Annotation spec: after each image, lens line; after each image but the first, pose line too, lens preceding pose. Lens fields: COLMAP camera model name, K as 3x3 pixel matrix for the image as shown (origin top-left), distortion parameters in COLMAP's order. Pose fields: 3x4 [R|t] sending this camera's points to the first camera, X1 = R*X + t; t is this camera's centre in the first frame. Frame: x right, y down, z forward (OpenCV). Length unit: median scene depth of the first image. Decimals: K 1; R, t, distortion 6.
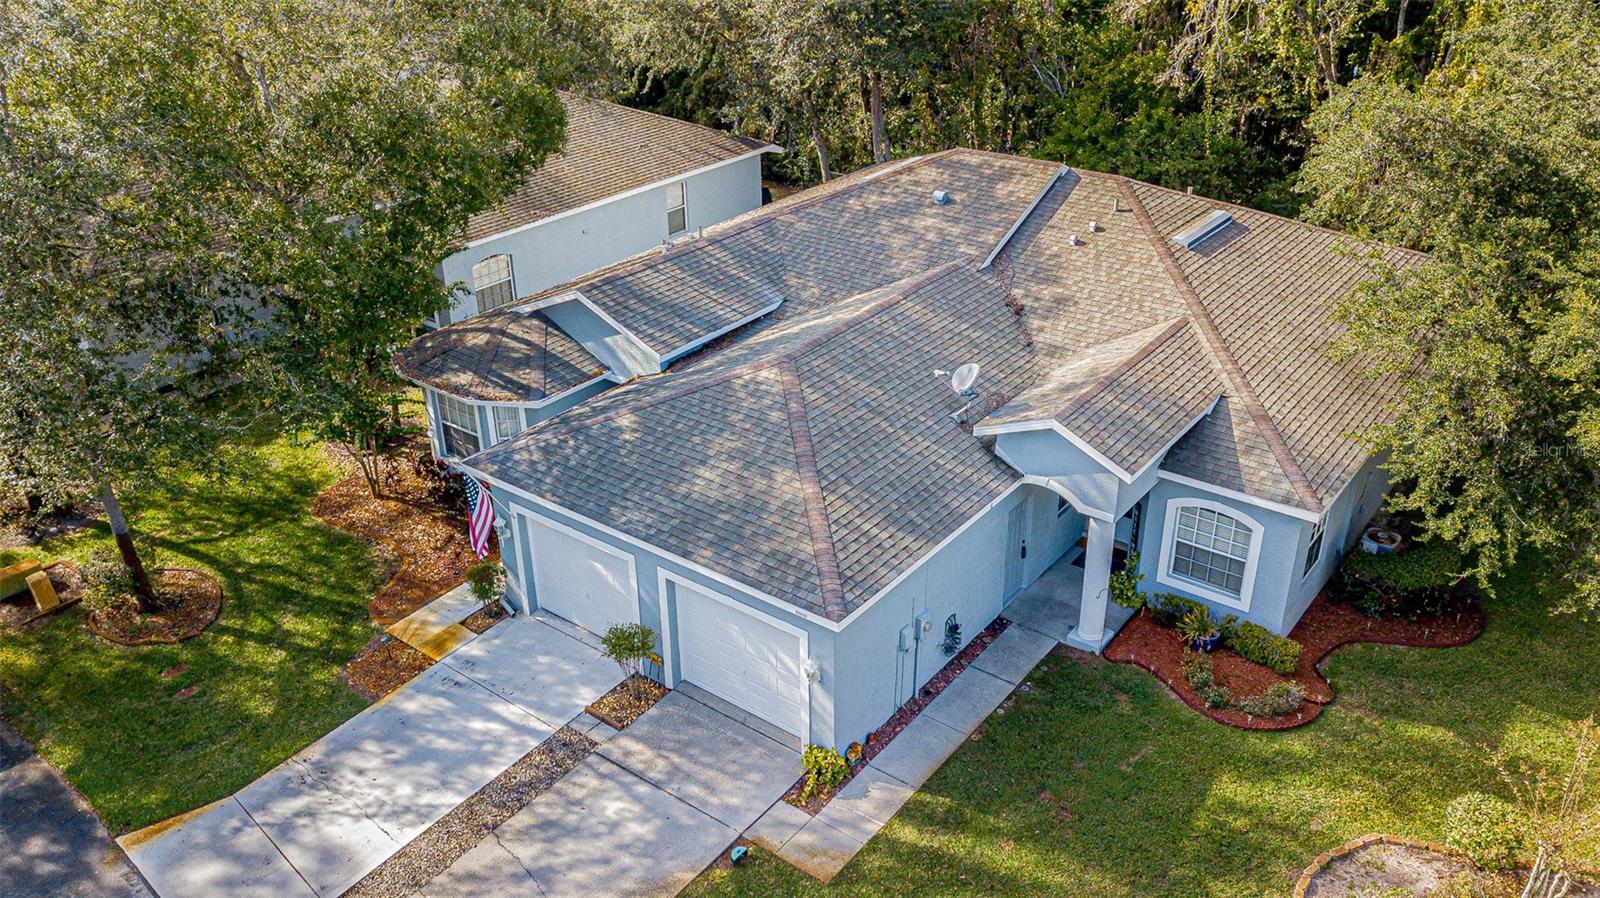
lens RADIAL K [[1168.4, 0, 798.4], [0, 1168.4, 453.3], [0, 0, 1]] dist [0.013048, -0.000597]
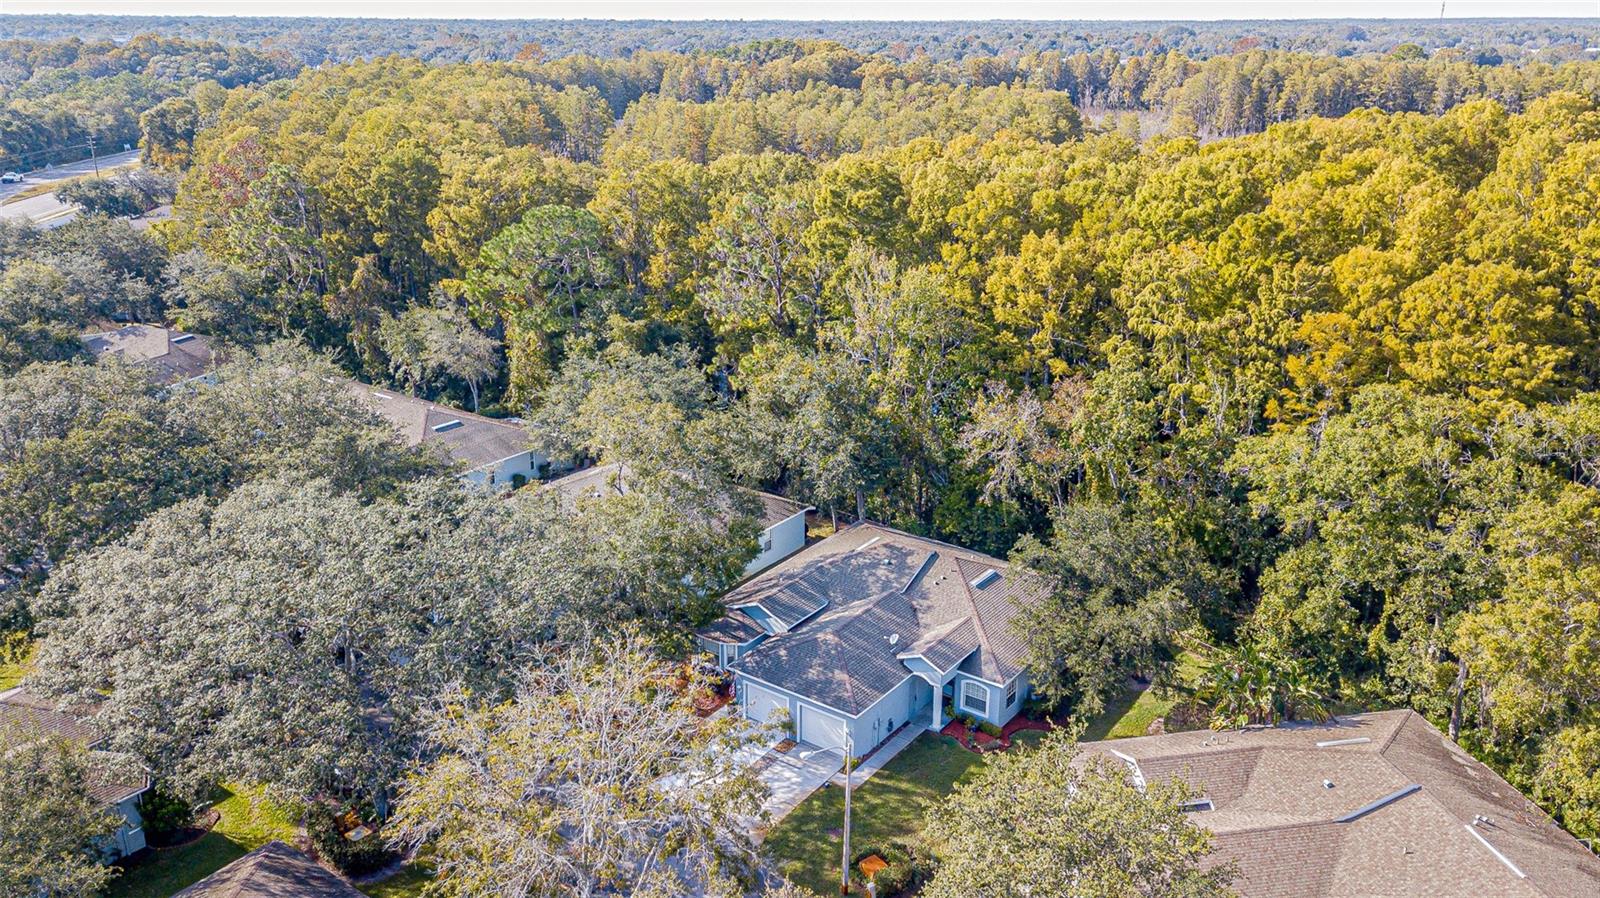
lens RADIAL K [[1168.4, 0, 797.1], [0, 1168.4, 441.5], [0, 0, 1]] dist [0.013048, -0.000597]
pose [[0.999446, 0.012121, 0.030991, -0.209394], [-0.007194, 0.987984, -0.154388, -0.100407], [-0.032490, 0.154080, 0.987524, -2.066673]]
